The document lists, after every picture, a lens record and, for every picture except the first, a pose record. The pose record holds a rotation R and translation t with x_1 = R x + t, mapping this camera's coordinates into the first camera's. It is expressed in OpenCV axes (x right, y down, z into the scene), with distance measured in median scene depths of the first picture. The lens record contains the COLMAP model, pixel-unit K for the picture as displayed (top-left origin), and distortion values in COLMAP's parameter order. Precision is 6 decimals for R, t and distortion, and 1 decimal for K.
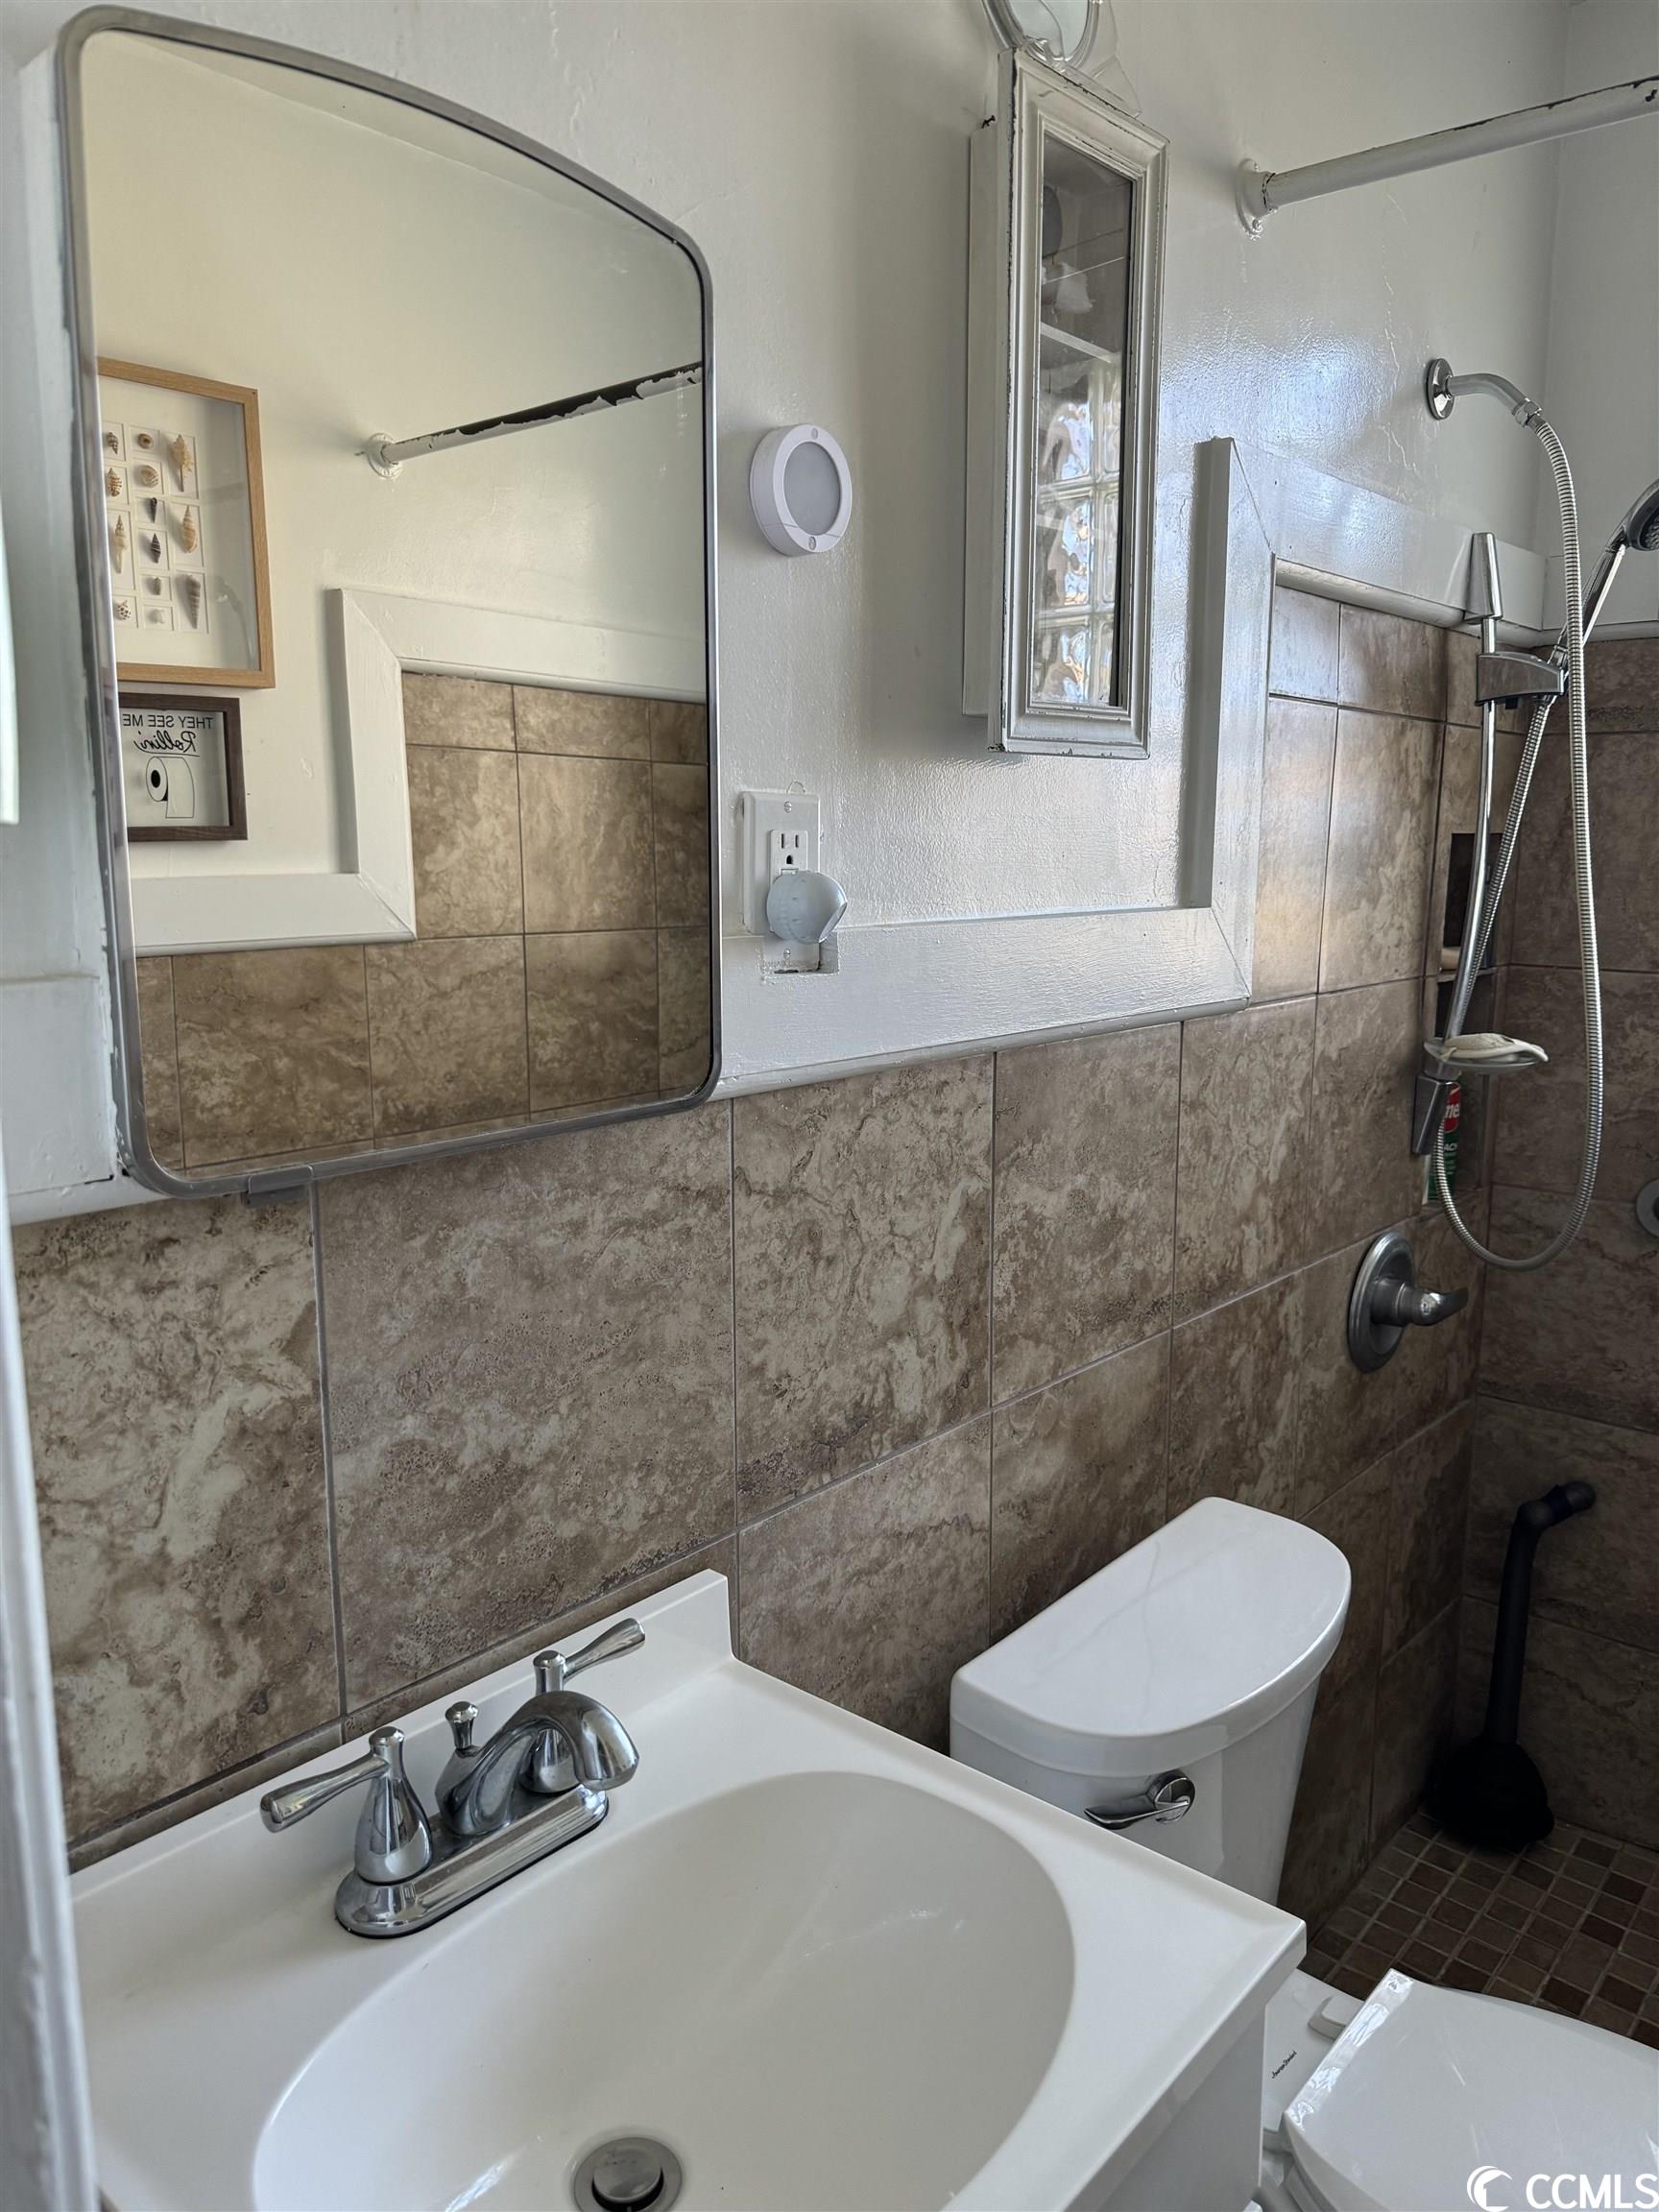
lens RADIAL K [[1578.7, 0, 825.0], [0, 1578.7, 1104.8], [0, 0, 1]] dist [-0.007611, -0.000943]
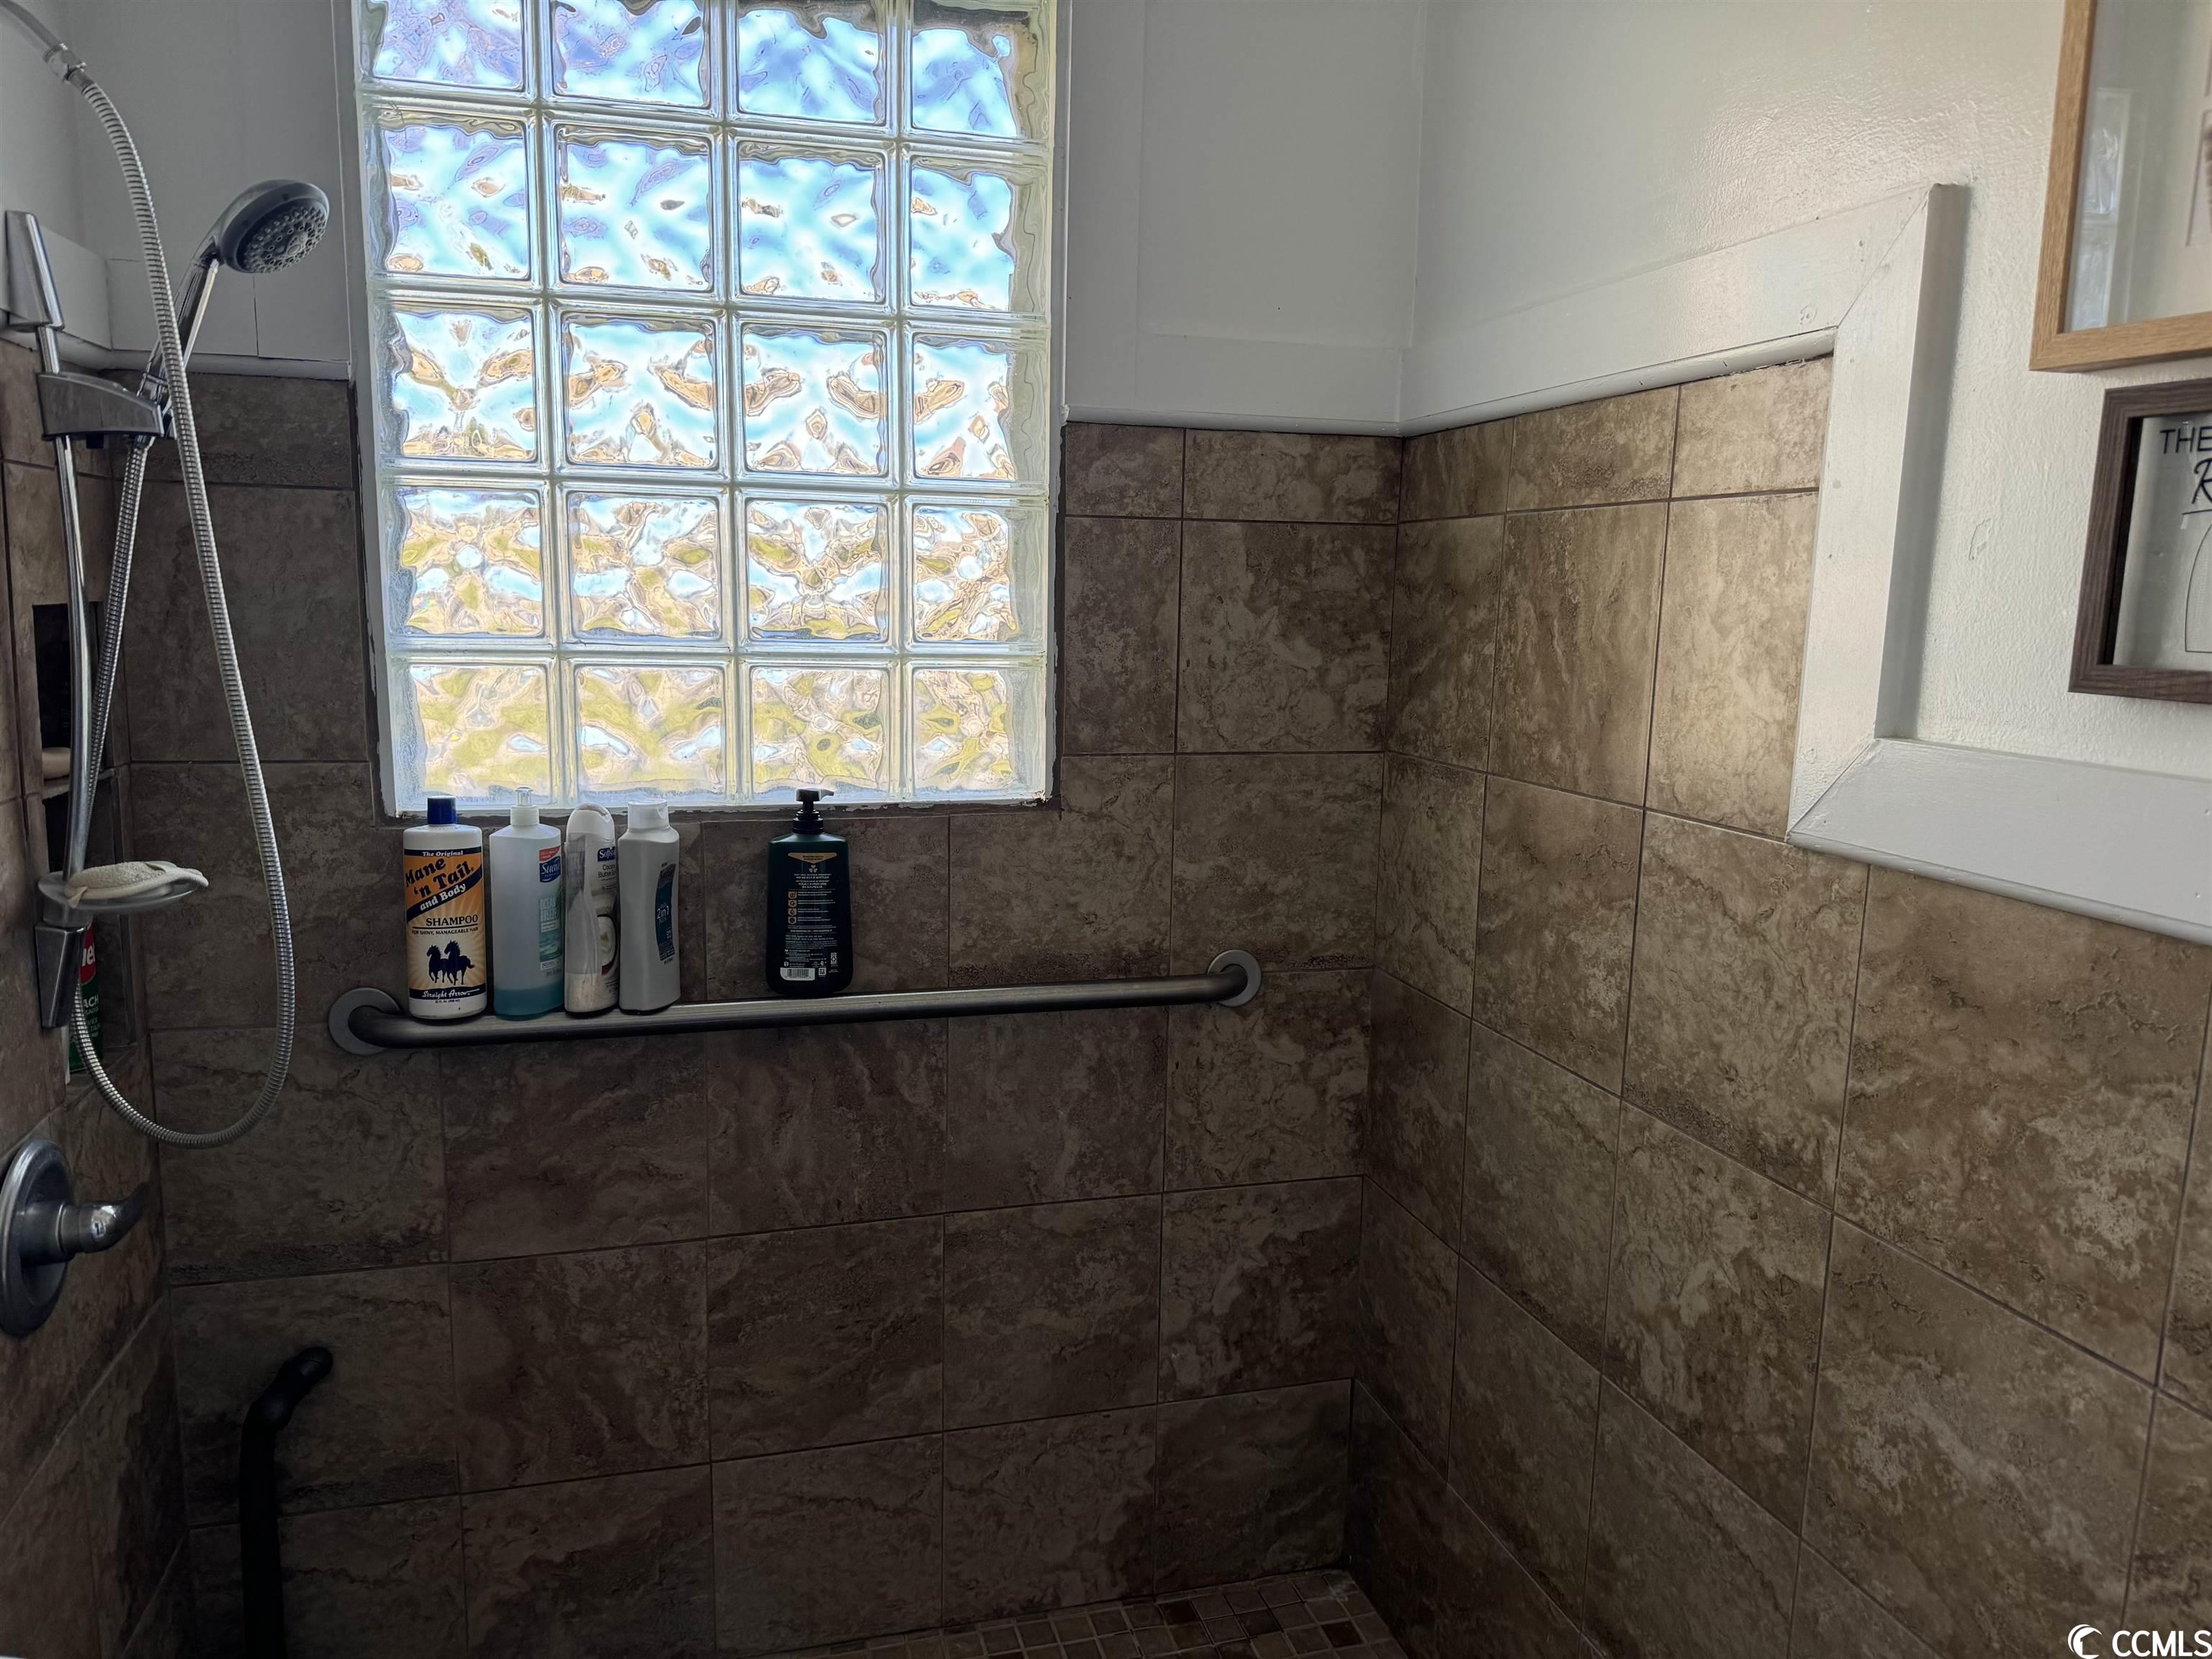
lens RADIAL K [[1578.7, 0, 1101.1], [0, 1578.7, 836.5], [0, 0, 1]] dist [-0.007611, -0.000943]
pose [[0.545493, -0.122060, 0.829180, 0.035054], [0.119642, 0.990547, 0.067106, -0.049114], [-0.829532, 0.062599, 0.554940, 0.152797]]
